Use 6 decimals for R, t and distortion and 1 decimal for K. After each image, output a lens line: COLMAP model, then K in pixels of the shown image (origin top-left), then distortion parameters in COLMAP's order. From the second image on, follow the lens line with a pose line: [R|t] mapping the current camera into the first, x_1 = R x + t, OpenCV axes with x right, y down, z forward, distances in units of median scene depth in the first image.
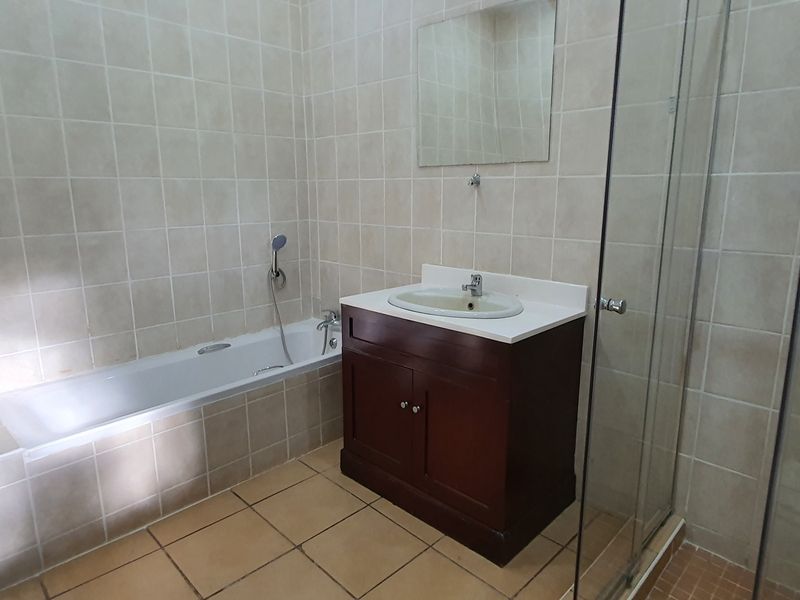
lens RADIAL K [[506.2, 0, 398.5], [0, 506.2, 300.4], [0, 0, 1]] dist [0.005391, -0.000661]
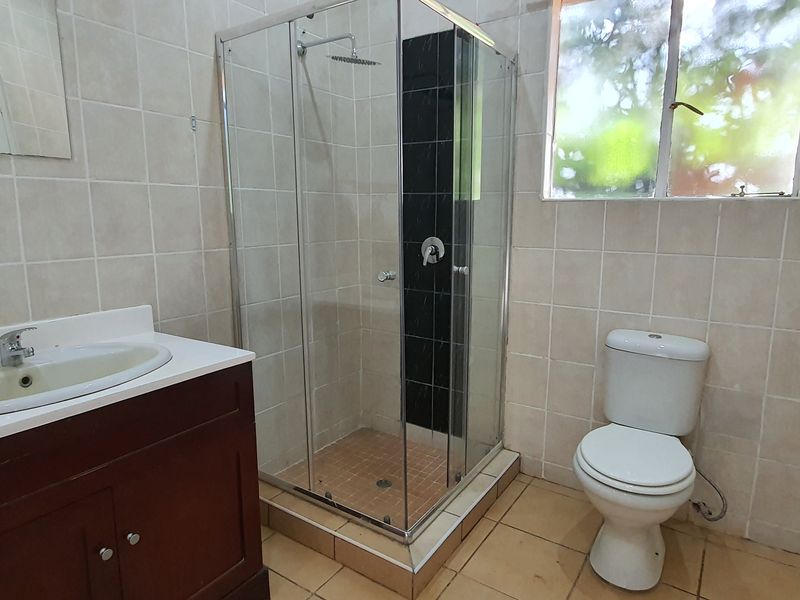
lens RADIAL K [[506.2, 0, 398.9], [0, 506.2, 296.1], [0, 0, 1]] dist [0.005391, -0.000661]
pose [[-0.200709, -0.158737, 0.966705, -0.554952], [0.214784, 0.955646, 0.201515, -0.121240], [-0.955816, 0.248078, -0.157713, 0.673879]]
